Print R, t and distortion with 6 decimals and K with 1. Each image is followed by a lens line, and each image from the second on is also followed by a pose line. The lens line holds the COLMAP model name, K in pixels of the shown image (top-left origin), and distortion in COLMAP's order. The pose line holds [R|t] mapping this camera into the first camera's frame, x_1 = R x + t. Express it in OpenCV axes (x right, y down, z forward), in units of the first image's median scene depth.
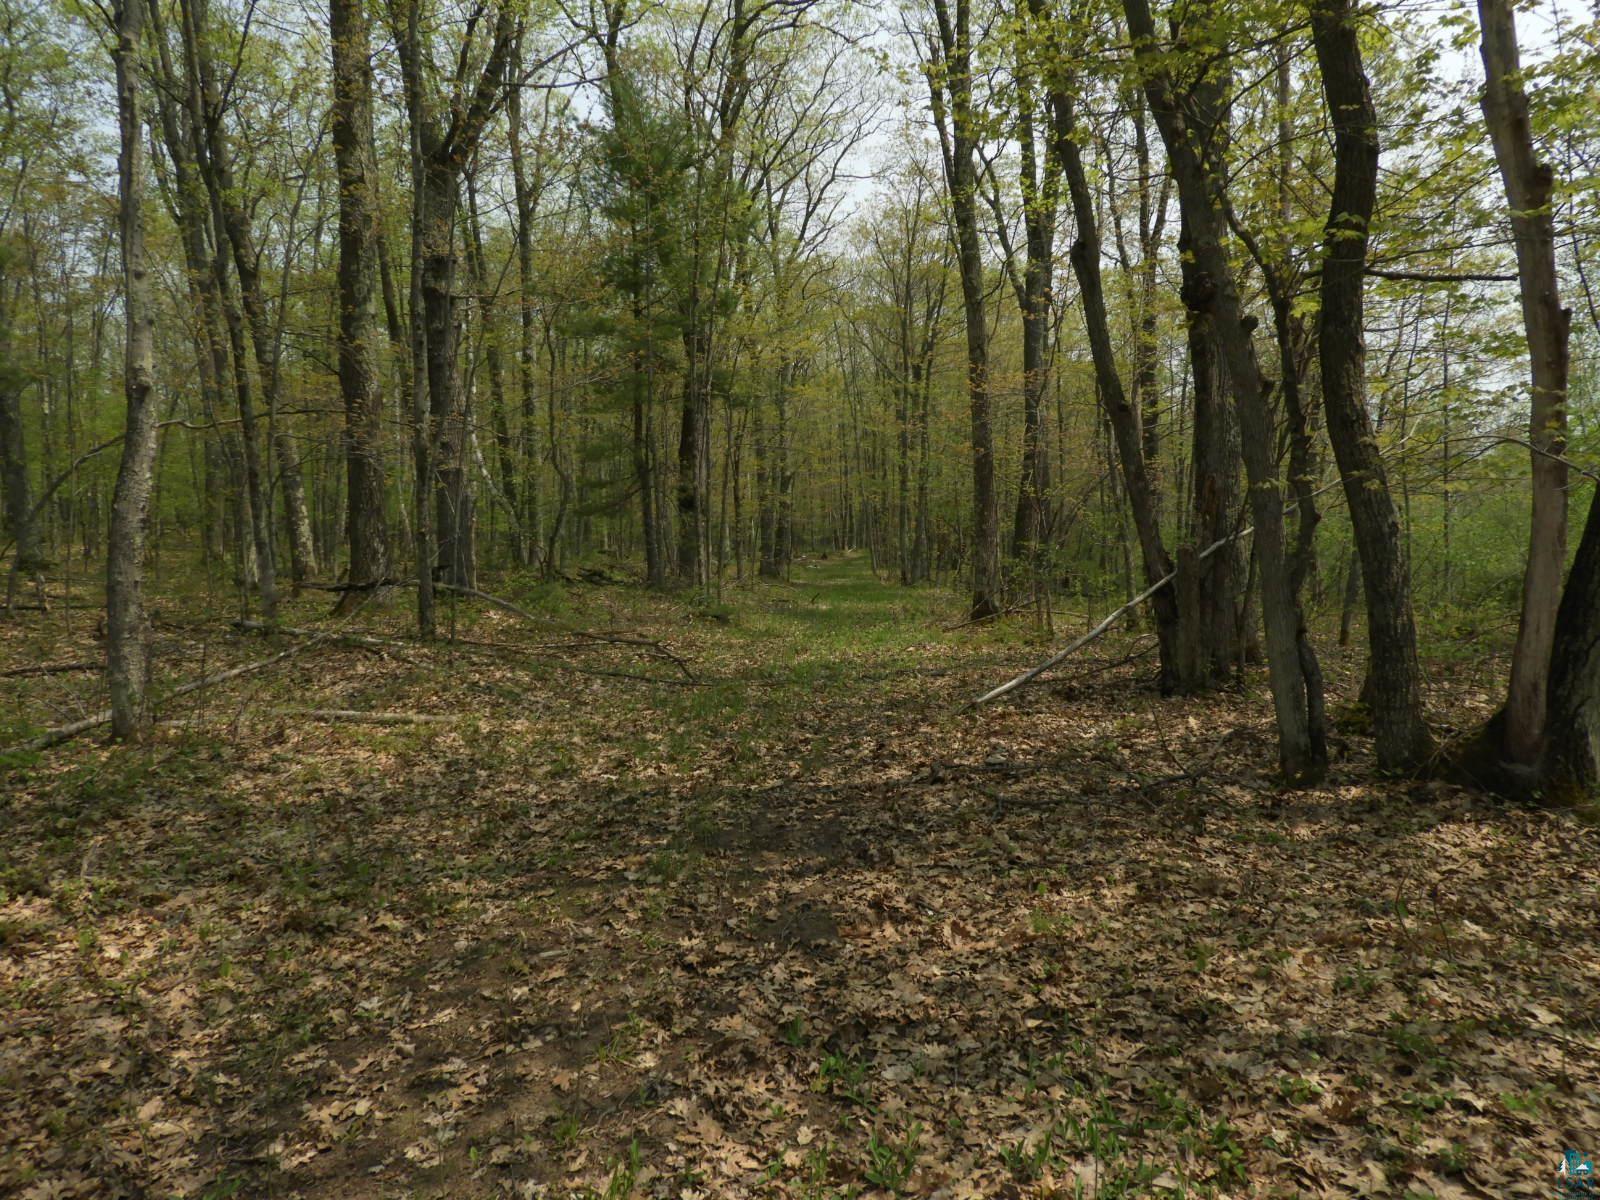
lens RADIAL K [[1100.3, 0, 798.3], [0, 1100.3, 595.6], [0, 0, 1]] dist [0.005234, -0.003372]
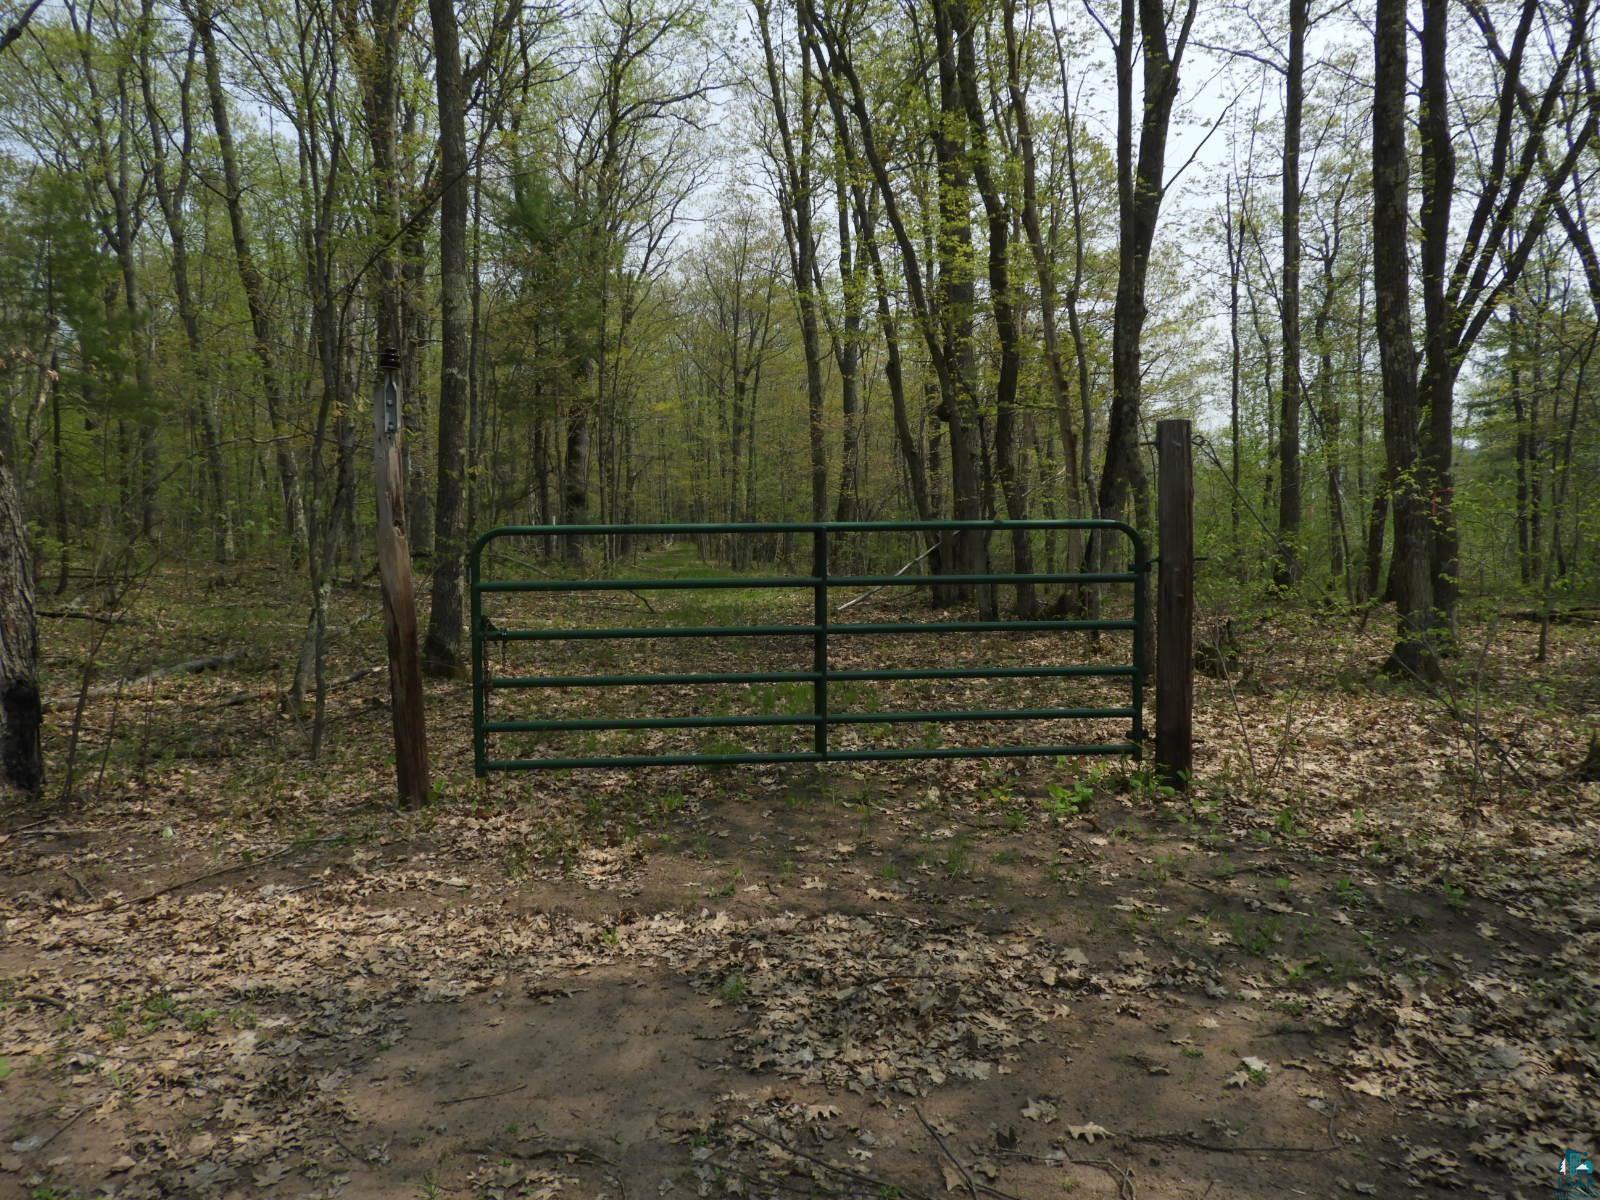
lens RADIAL K [[1100.3, 0, 788.1], [0, 1100.3, 610.3], [0, 0, 1]] dist [0.005234, -0.003372]
pose [[0.984884, -0.004882, 0.173146, -0.082012], [0.001986, 0.999855, 0.016896, 0.021234], [-0.173204, -0.016297, 0.984751, -0.278774]]
